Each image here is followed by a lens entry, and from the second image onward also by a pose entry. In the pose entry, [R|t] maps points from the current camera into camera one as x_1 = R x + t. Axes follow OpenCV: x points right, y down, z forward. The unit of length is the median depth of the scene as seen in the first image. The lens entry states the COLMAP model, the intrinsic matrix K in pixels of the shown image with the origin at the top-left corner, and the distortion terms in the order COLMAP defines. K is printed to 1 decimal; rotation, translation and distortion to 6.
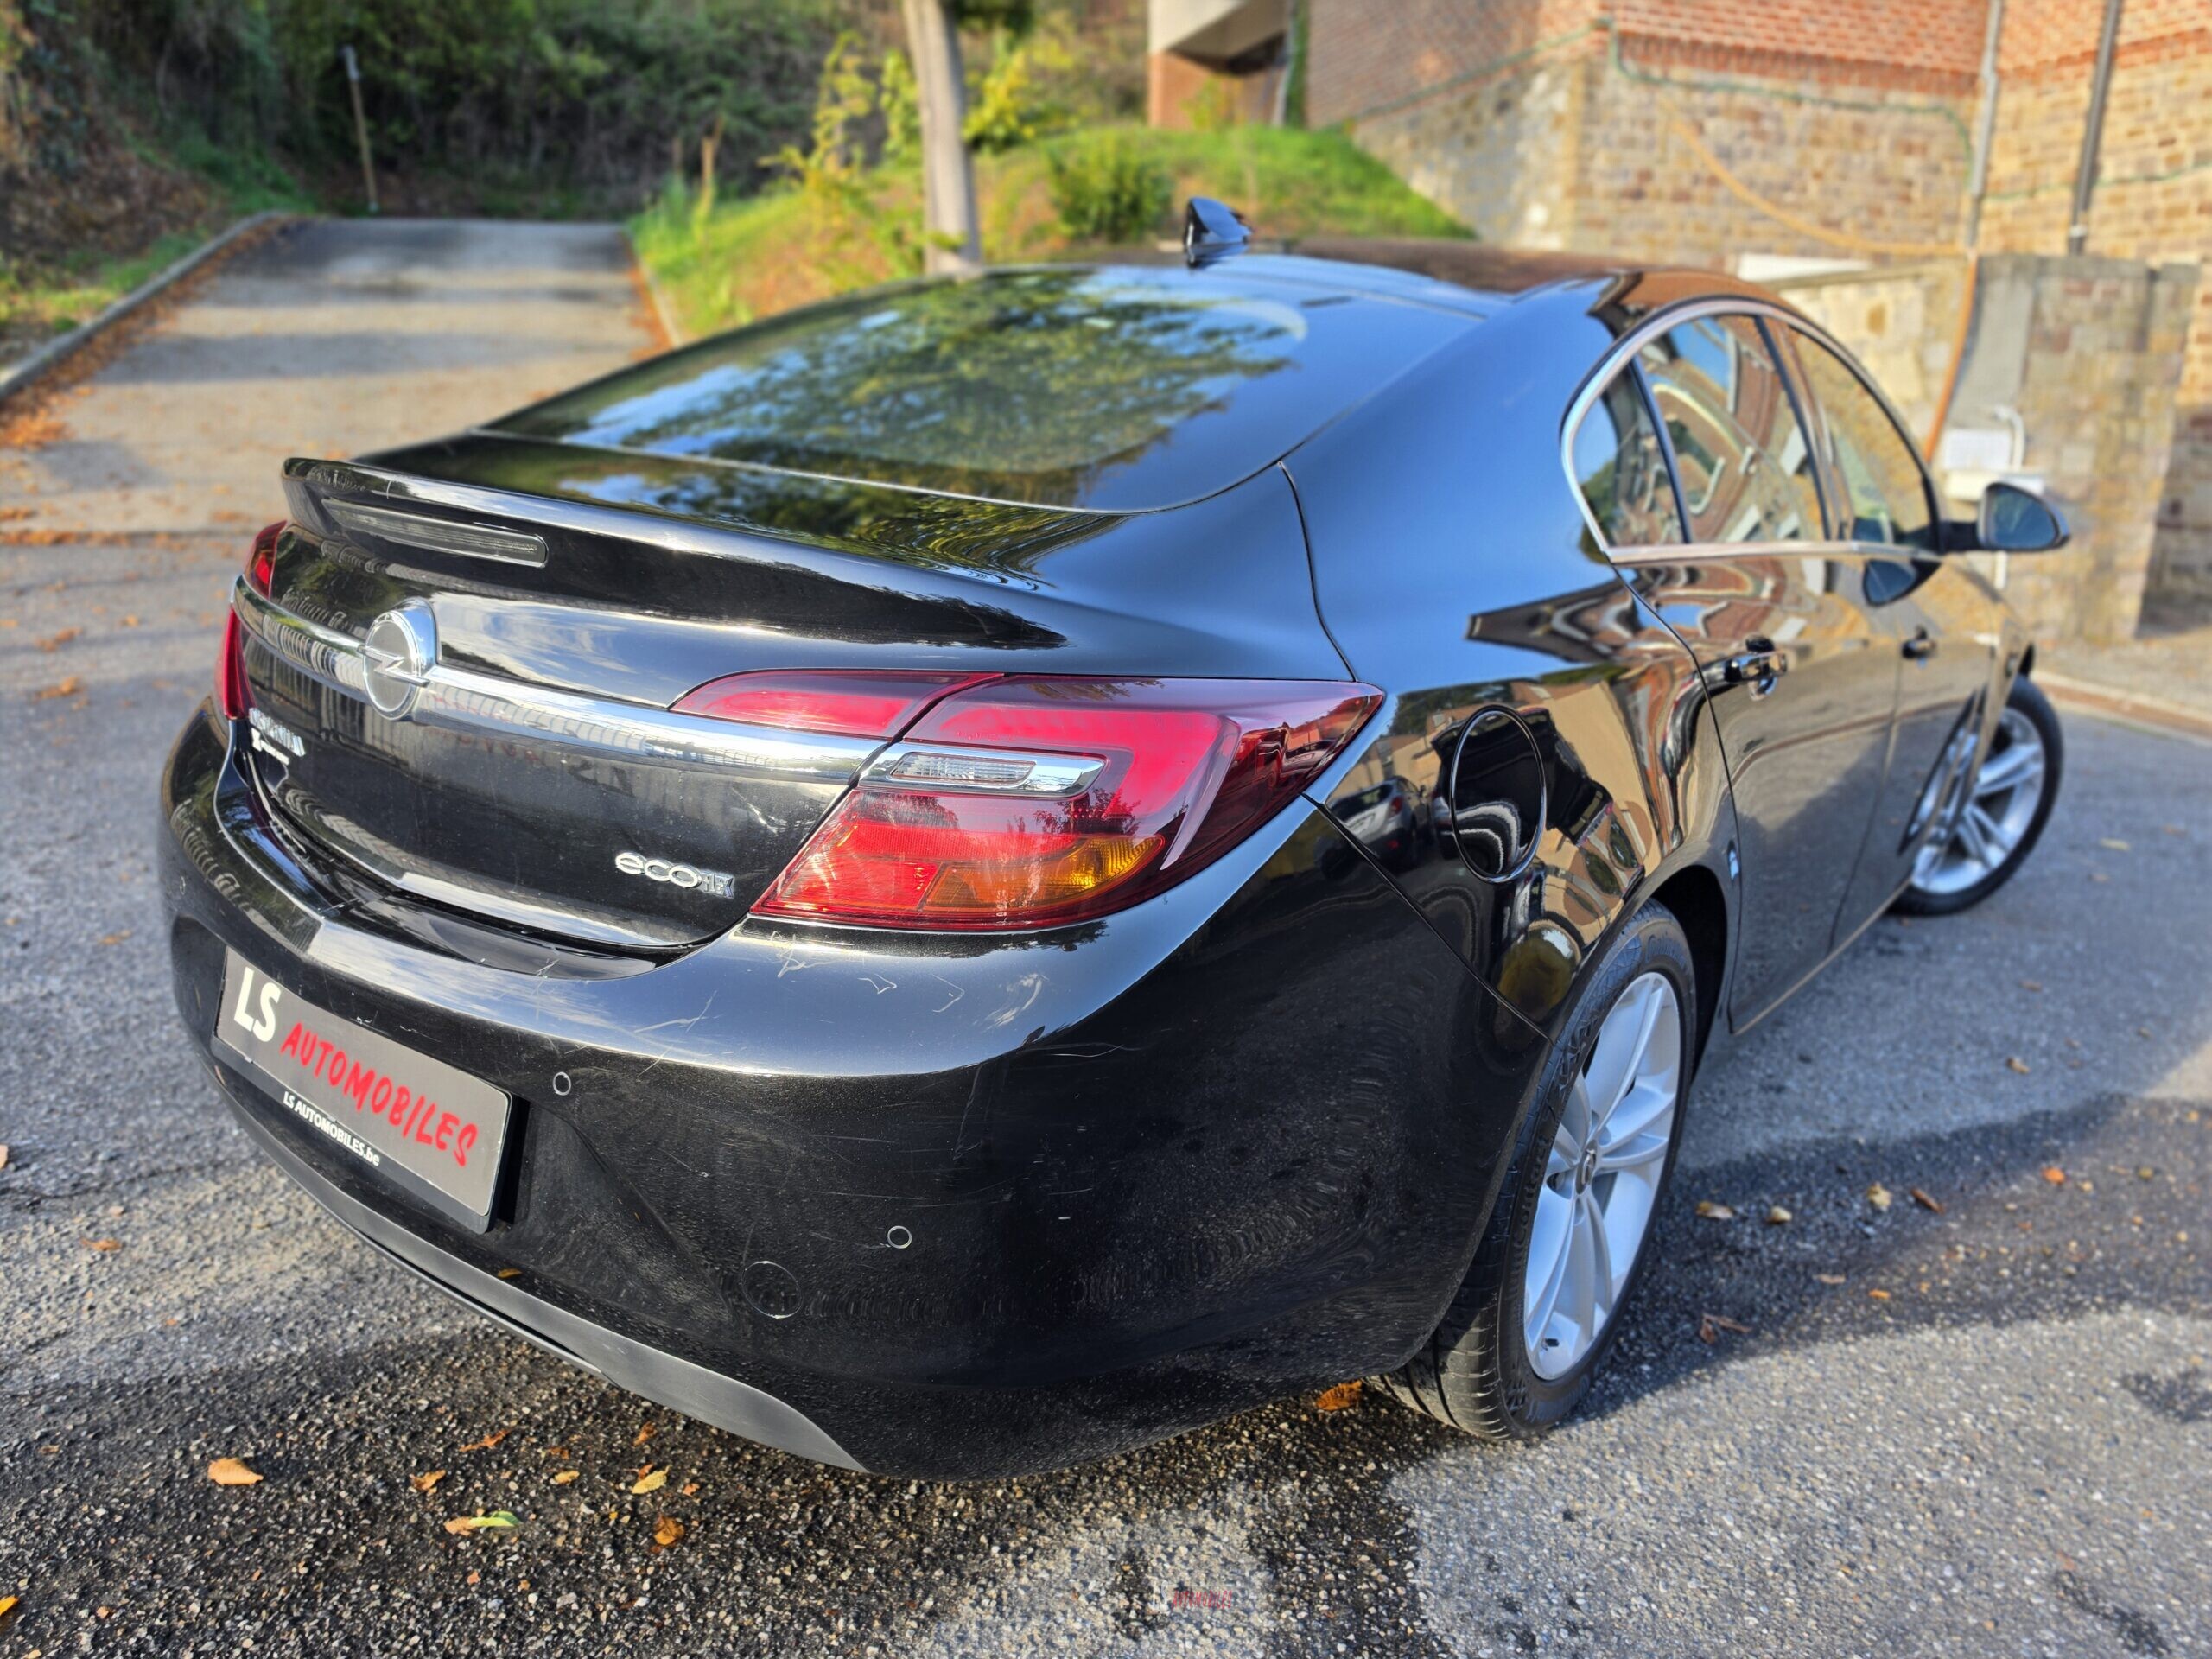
lens RADIAL K [[1586.9, 0, 1114.6], [0, 1586.9, 794.0], [0, 0, 1]] dist [-0.000923, 0.036035]
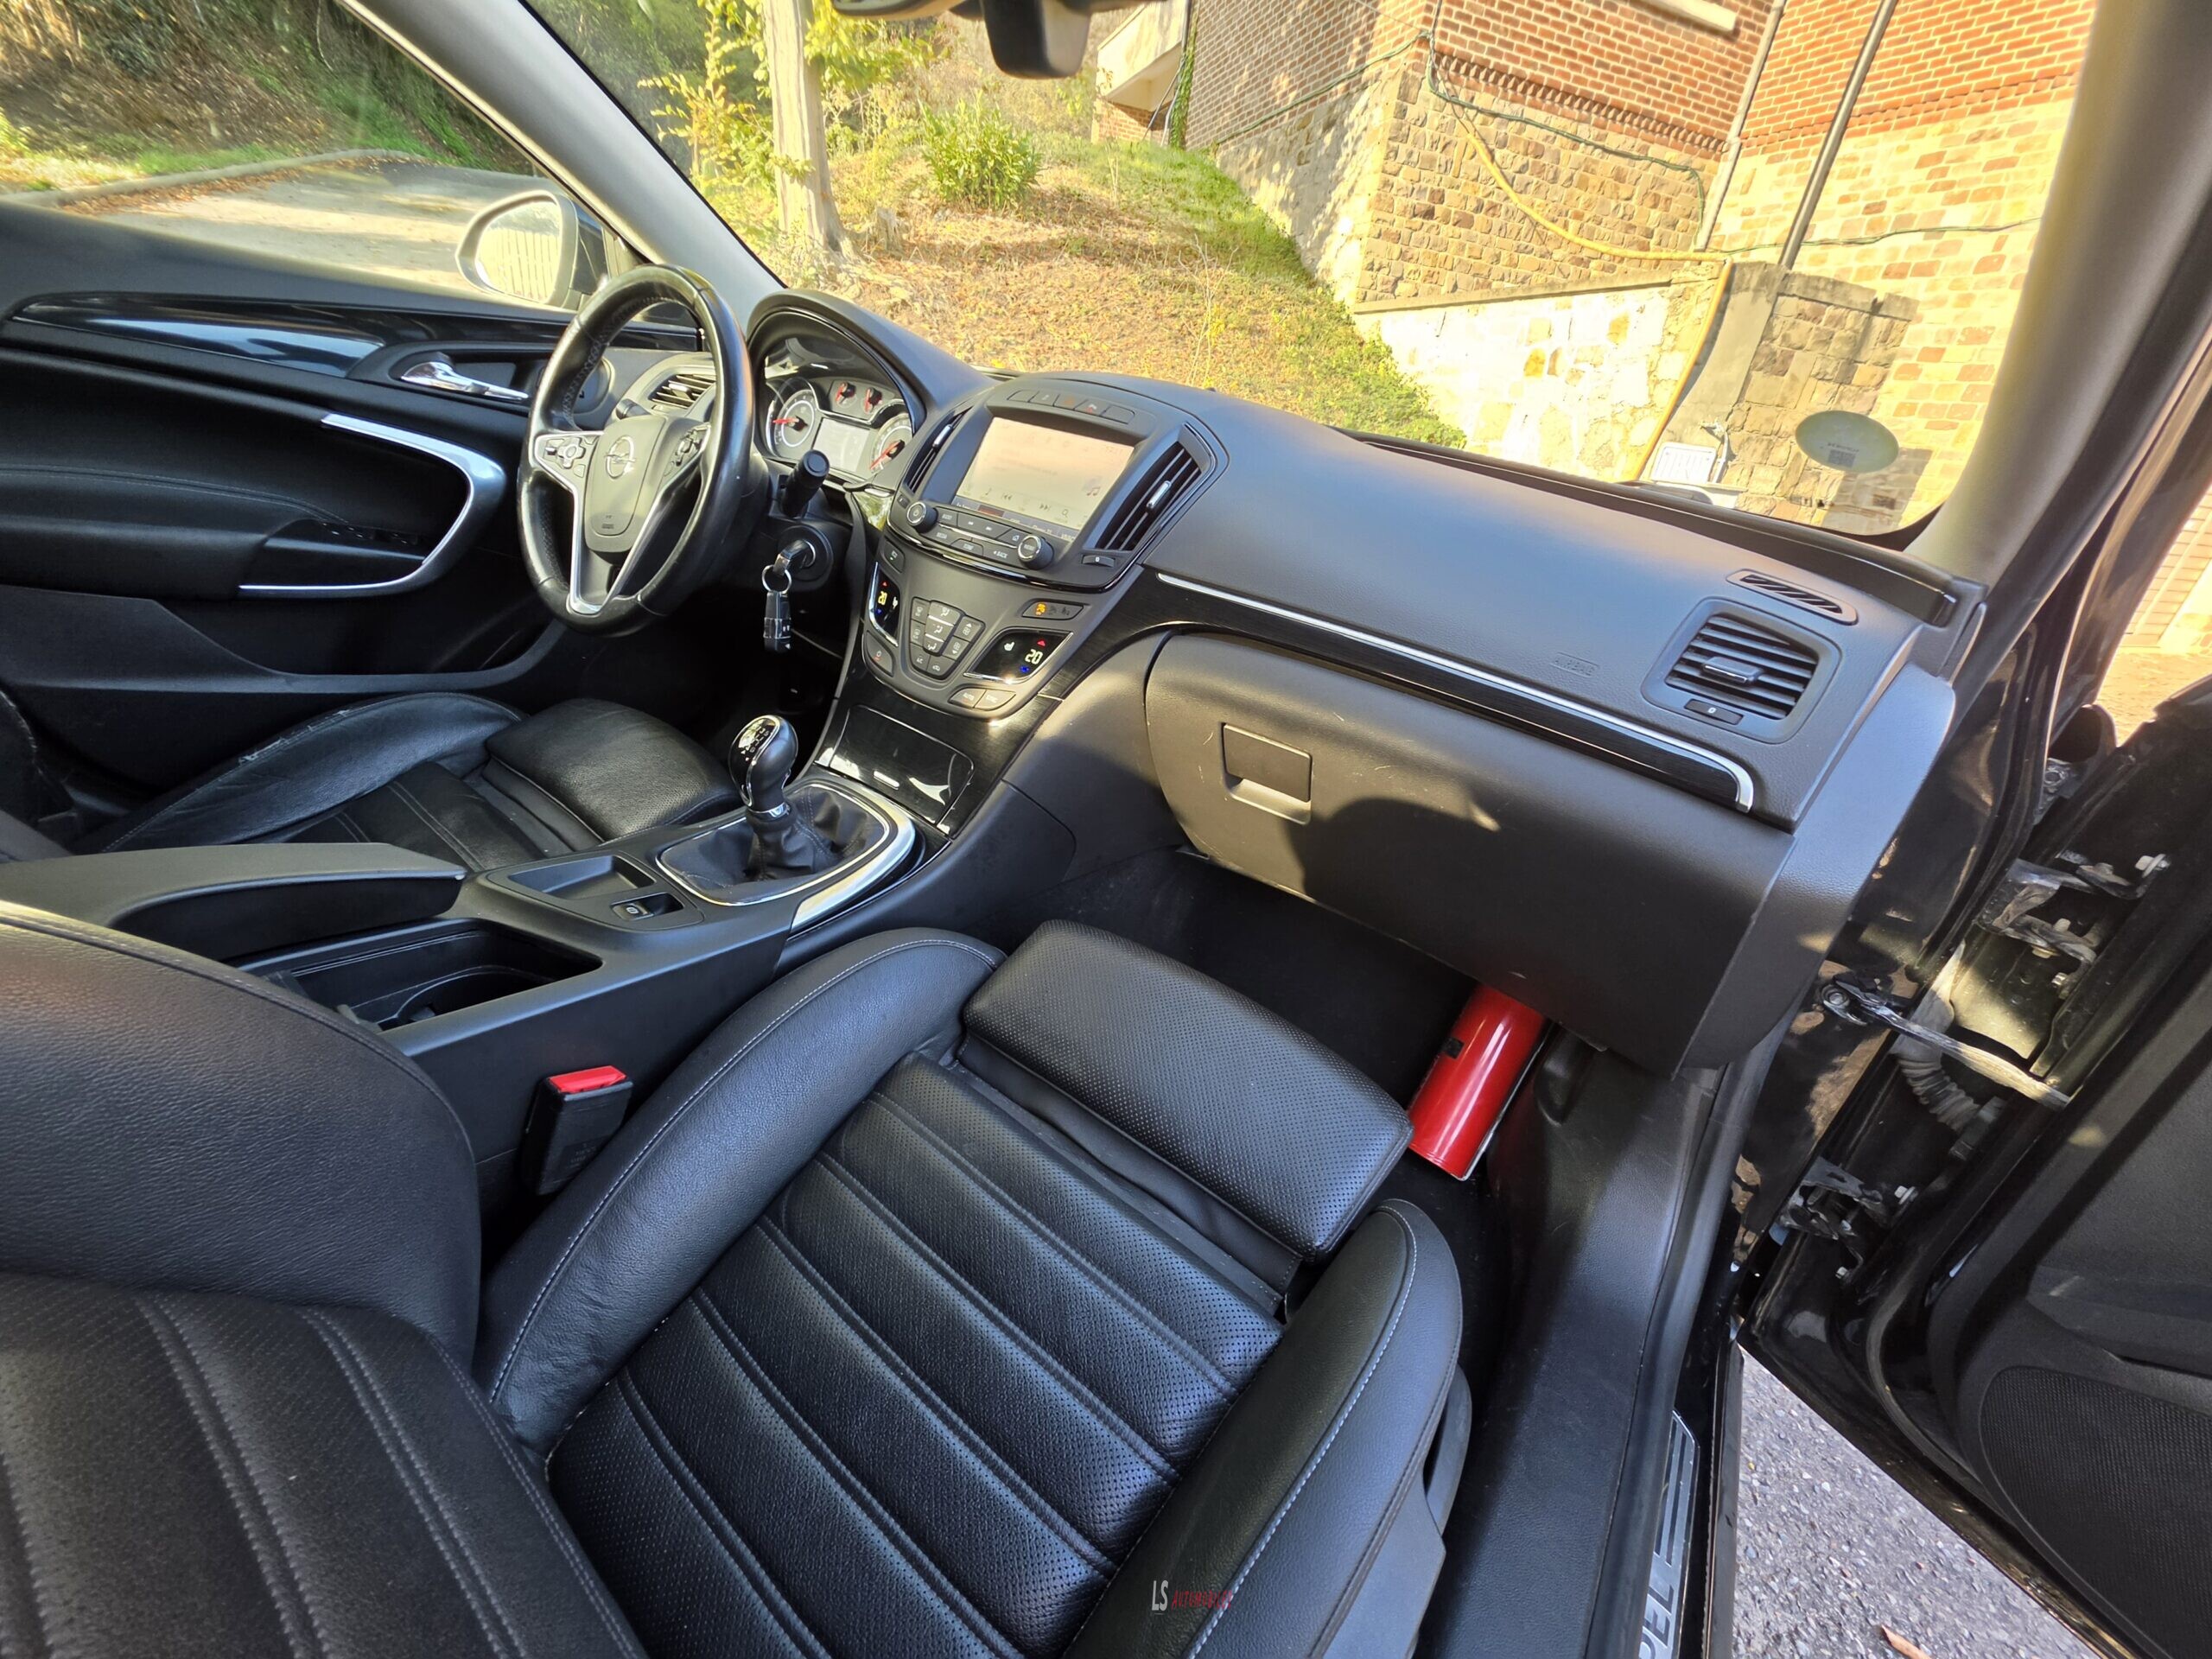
lens RADIAL K [[885.8, 0, 1091.1], [0, 885.8, 837.3], [0, 0, 1]] dist [-0.000873, -0.000090]
pose [[0.995871, 0.087784, 0.023129, 0.103968], [-0.090696, 0.973066, 0.211934, -0.040717], [-0.003901, -0.213156, 0.977010, 0.257639]]
